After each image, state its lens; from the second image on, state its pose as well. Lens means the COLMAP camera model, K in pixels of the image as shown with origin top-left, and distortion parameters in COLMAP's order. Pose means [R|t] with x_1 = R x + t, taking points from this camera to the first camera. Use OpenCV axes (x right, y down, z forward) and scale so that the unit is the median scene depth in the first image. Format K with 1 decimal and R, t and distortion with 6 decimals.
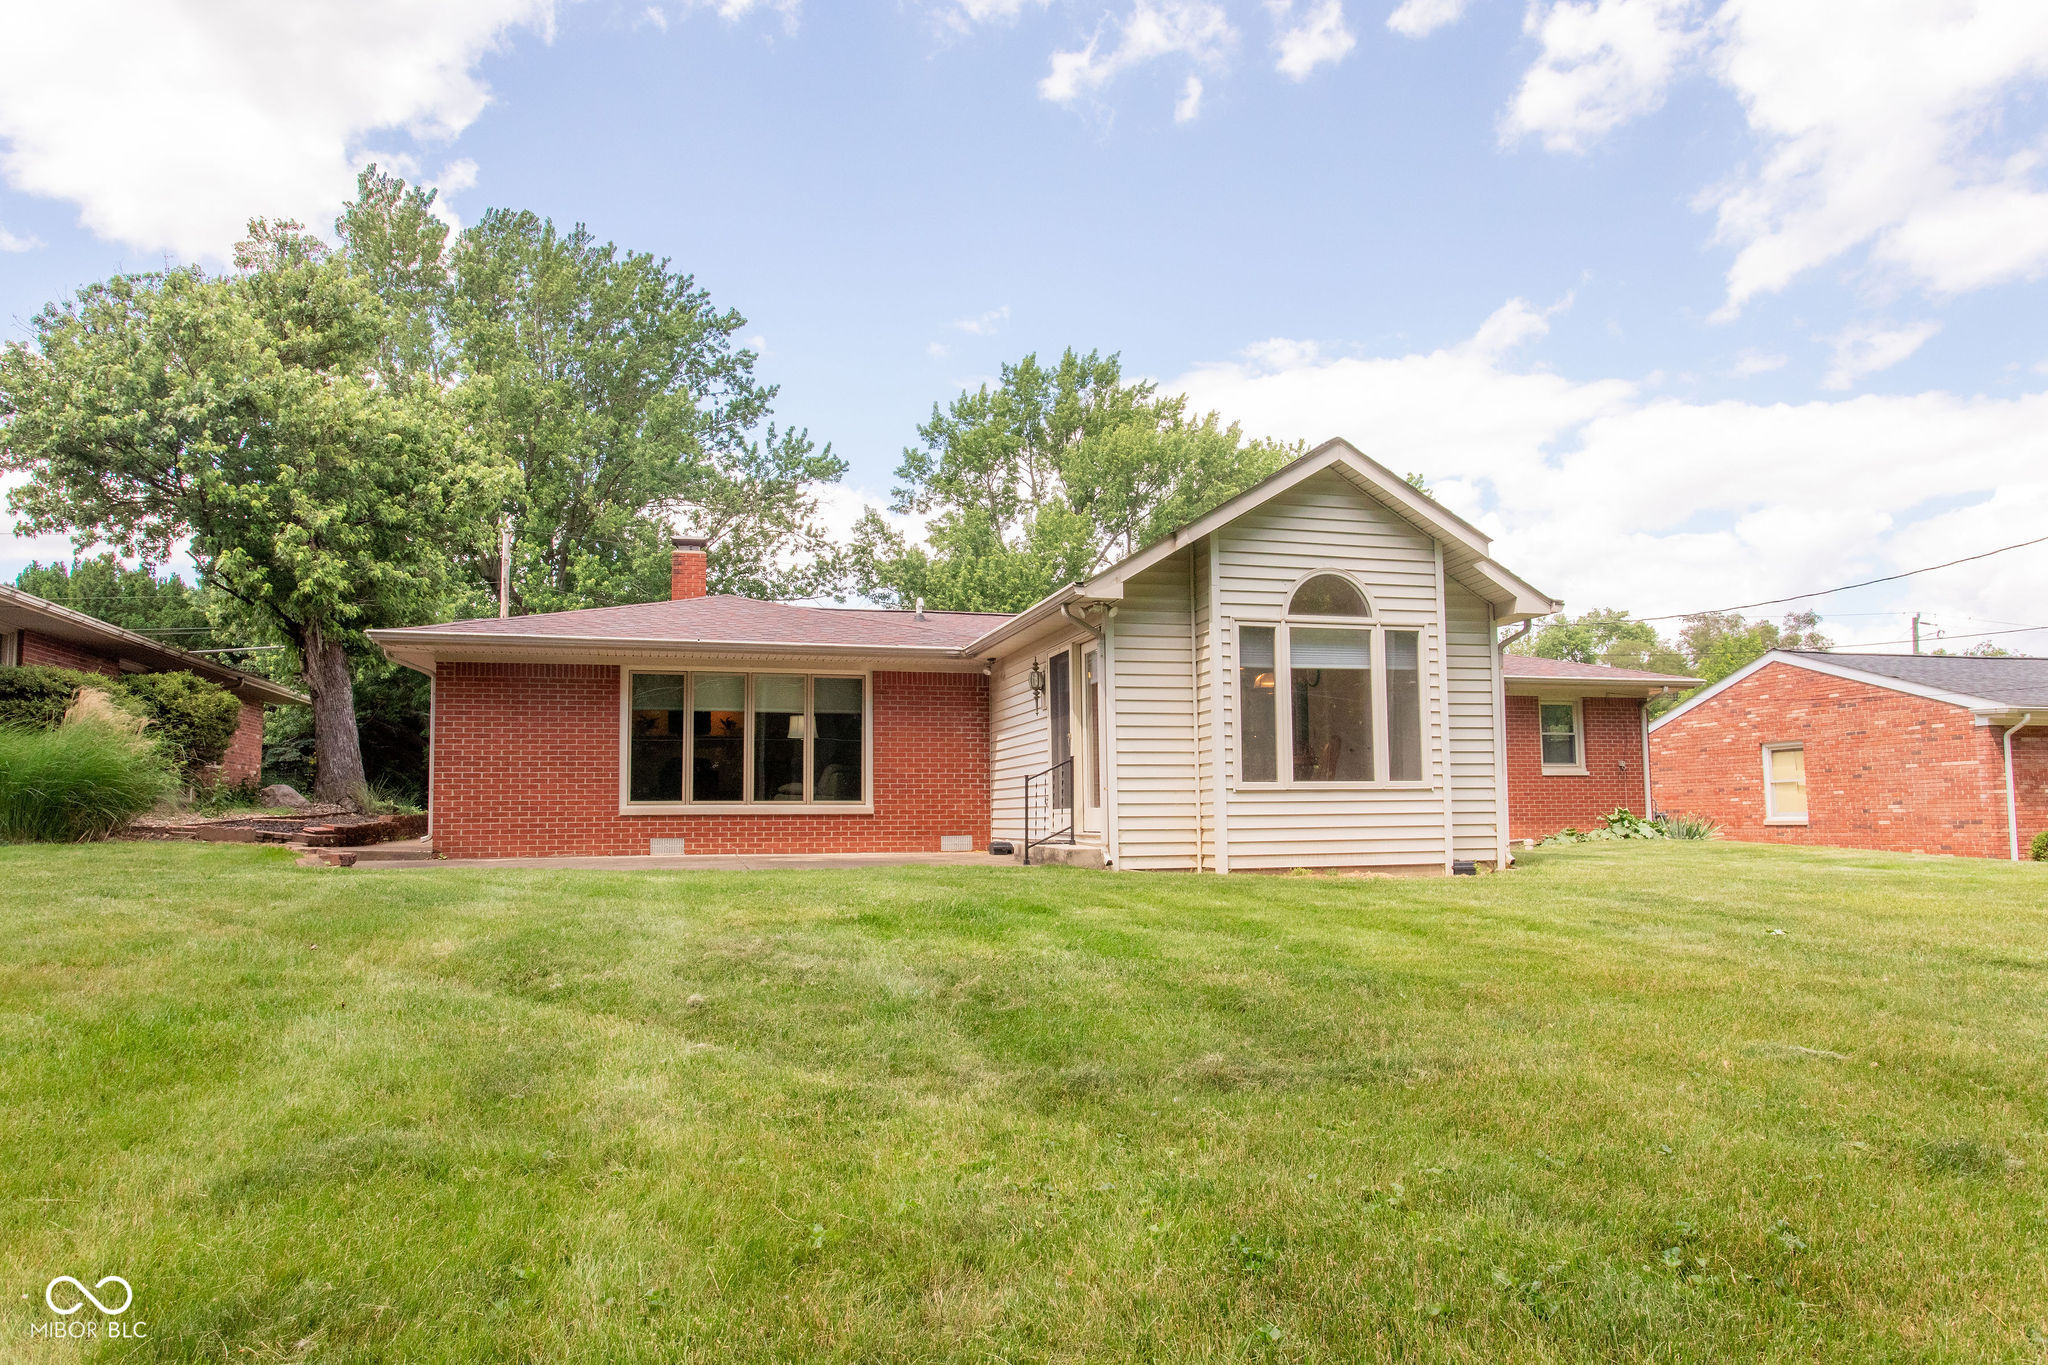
lens RADIAL K [[1287.6, 0, 1030.9], [0, 1287.6, 702.5], [0, 0, 1]] dist [-0.014873, 0.003858]
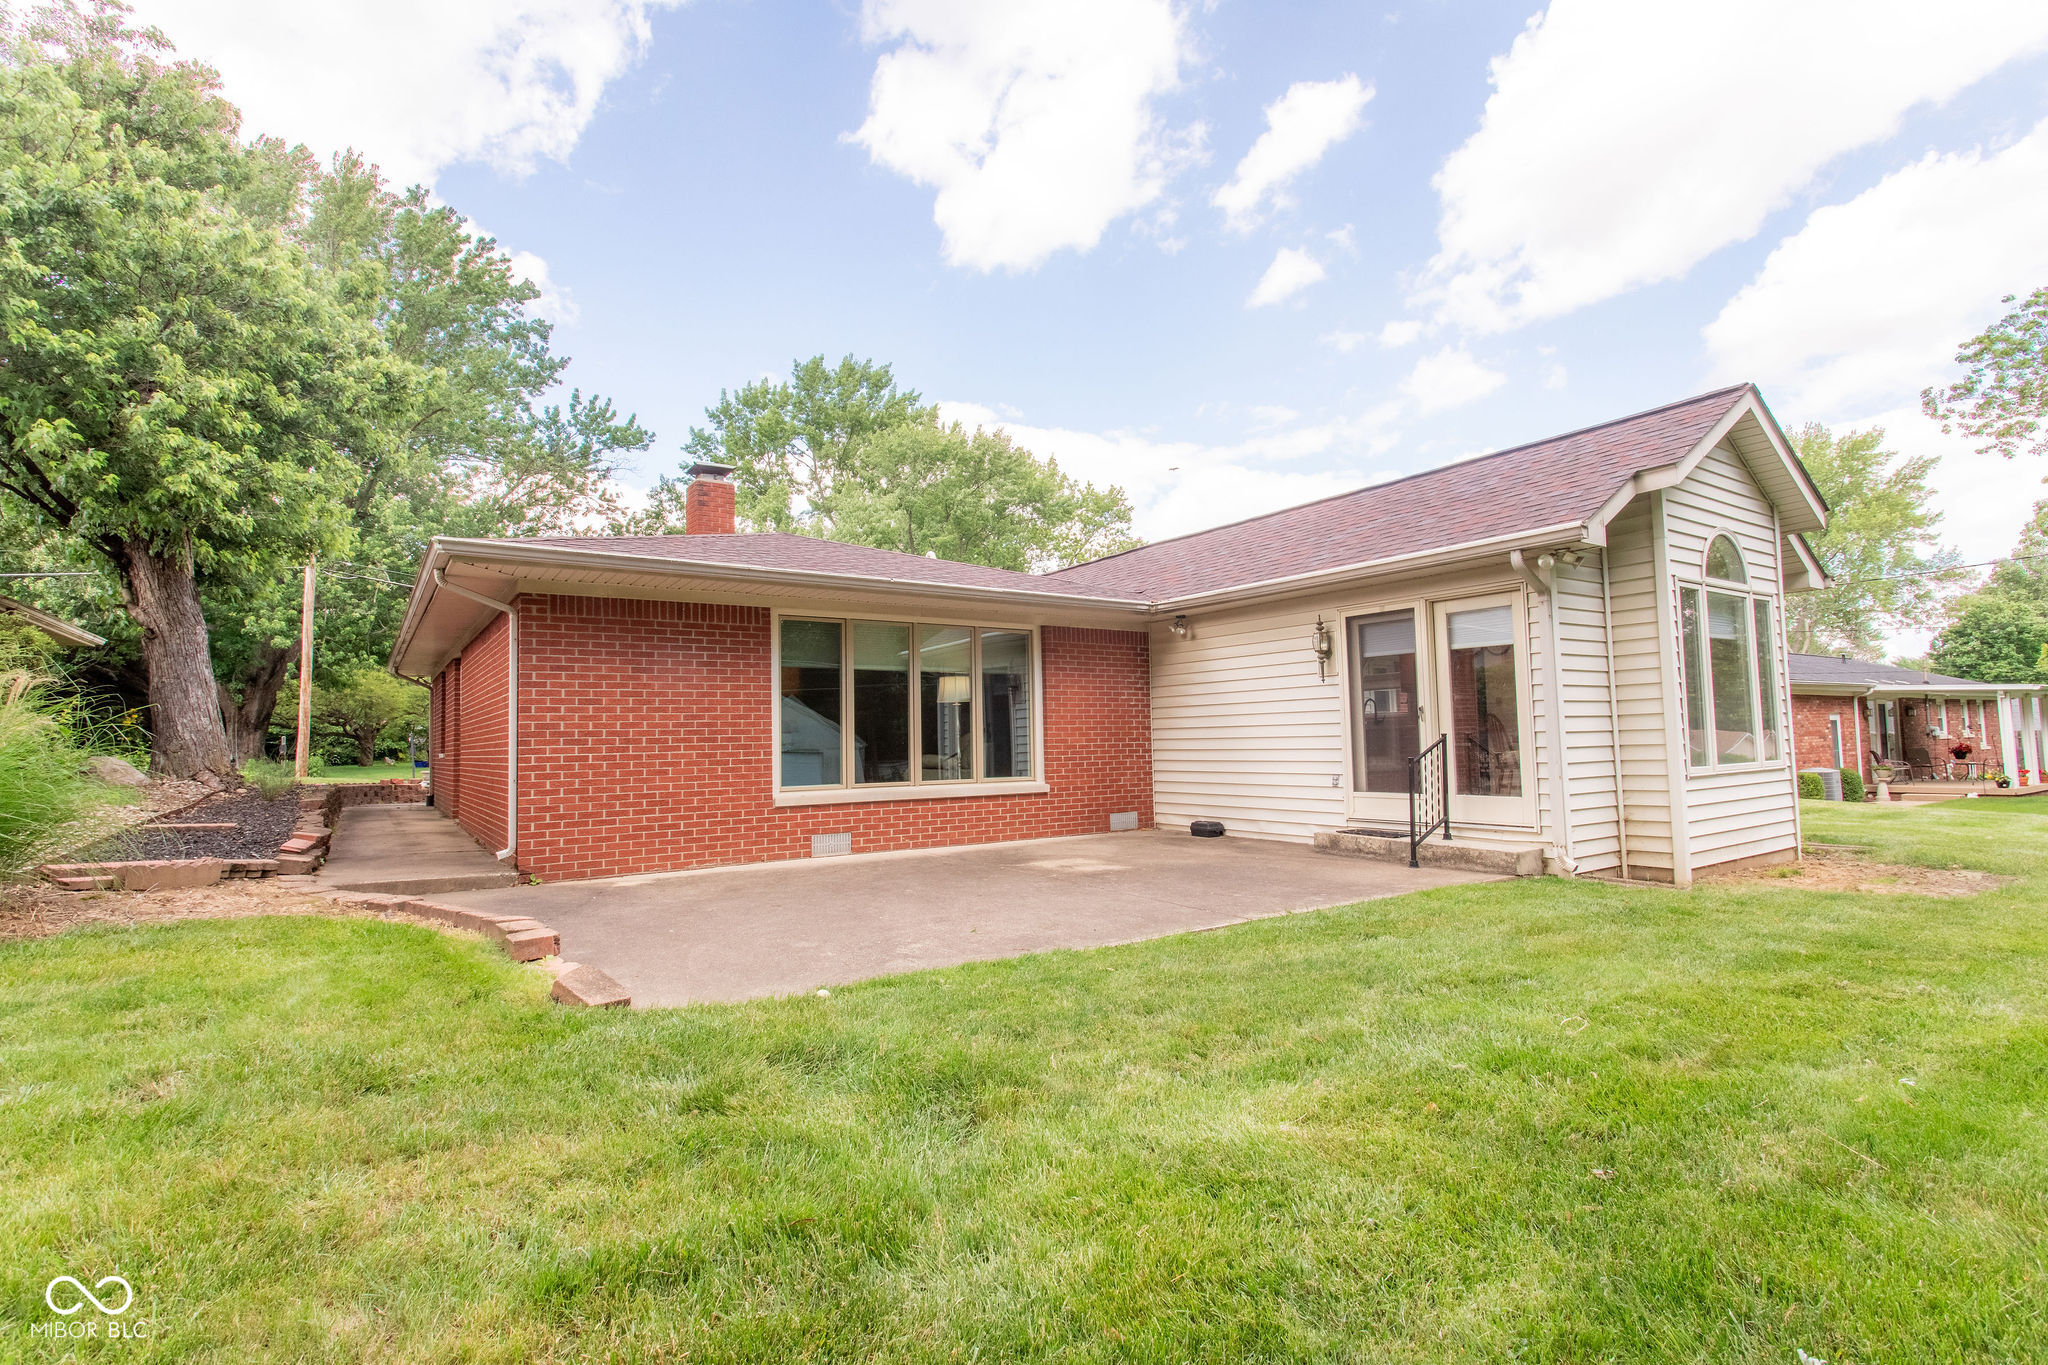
lens RADIAL K [[961.7, 0, 1026.0], [0, 961.7, 671.2], [0, 0, 1]] dist [-0.005236, 0.002540]
pose [[0.944331, 0.014617, 0.328673, -0.293801], [-0.019181, 0.999759, 0.010647, -0.000474], [-0.328438, -0.016358, 0.944384, 0.337273]]
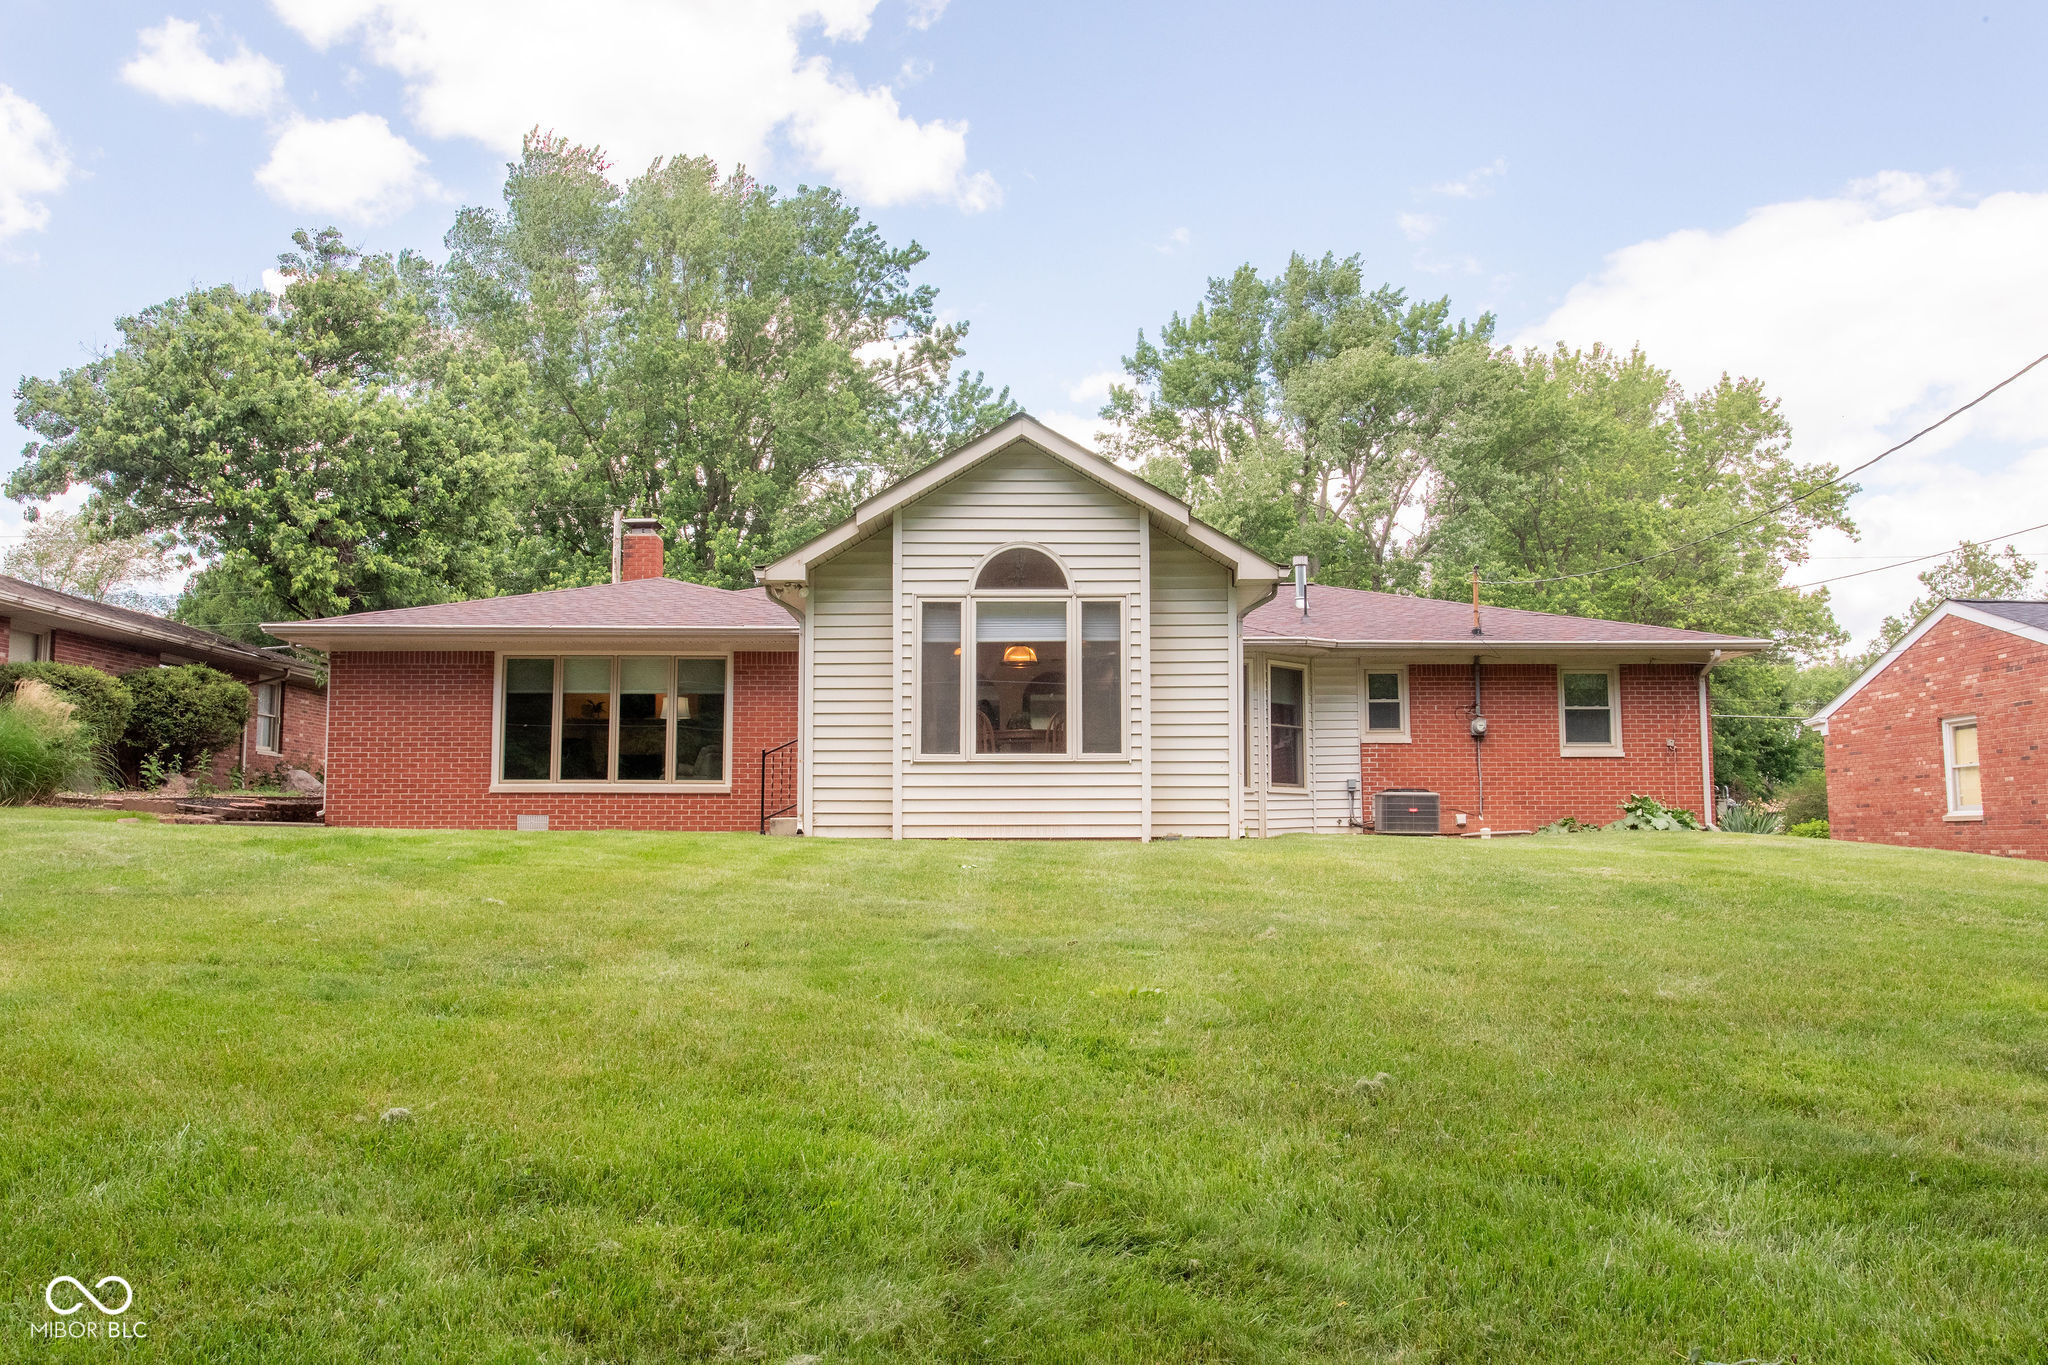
lens RADIAL K [[1611.7, 0, 1017.7], [0, 1611.7, 661.8], [0, 0, 1]] dist [0.001675, 0.000581]
pose [[0.965348, -0.018727, -0.260295, 0.359165], [0.014970, 0.999753, -0.016409, 0.006582], [0.260538, 0.011943, 0.965390, -0.137082]]
